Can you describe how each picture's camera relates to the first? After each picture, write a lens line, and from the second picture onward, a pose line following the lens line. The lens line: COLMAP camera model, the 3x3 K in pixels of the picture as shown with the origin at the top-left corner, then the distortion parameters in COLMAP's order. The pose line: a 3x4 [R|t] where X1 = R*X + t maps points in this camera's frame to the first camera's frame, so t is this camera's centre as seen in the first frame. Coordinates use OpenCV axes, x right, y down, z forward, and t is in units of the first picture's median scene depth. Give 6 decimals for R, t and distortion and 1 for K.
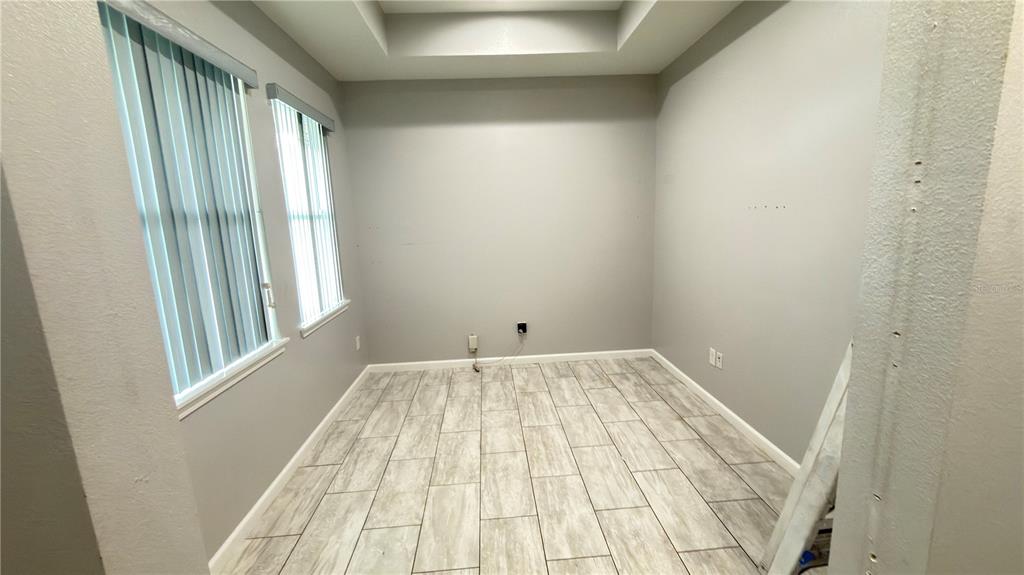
lens RADIAL K [[410.6, 0, 509.9], [0, 410.6, 290.3], [0, 0, 1]] dist [0.002928, 0.000005]
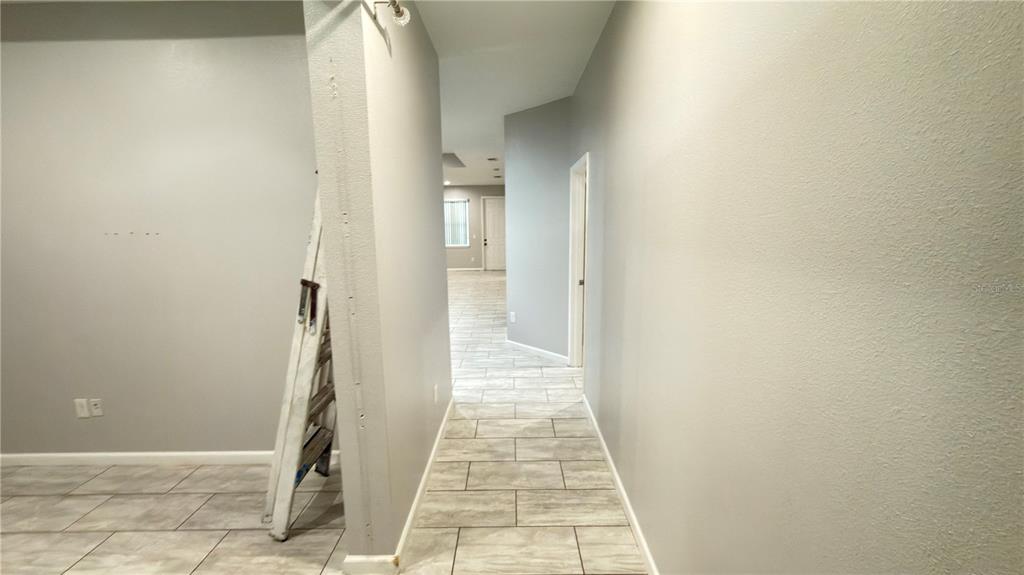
lens RADIAL K [[410.6, 0, 511.5], [0, 410.6, 290.6], [0, 0, 1]] dist [0.002928, 0.000005]
pose [[0.053273, -0.113893, 0.992064, -0.343094], [0.188269, 0.976803, 0.102031, 0.005606], [-0.980672, 0.181339, 0.073479, 0.028072]]
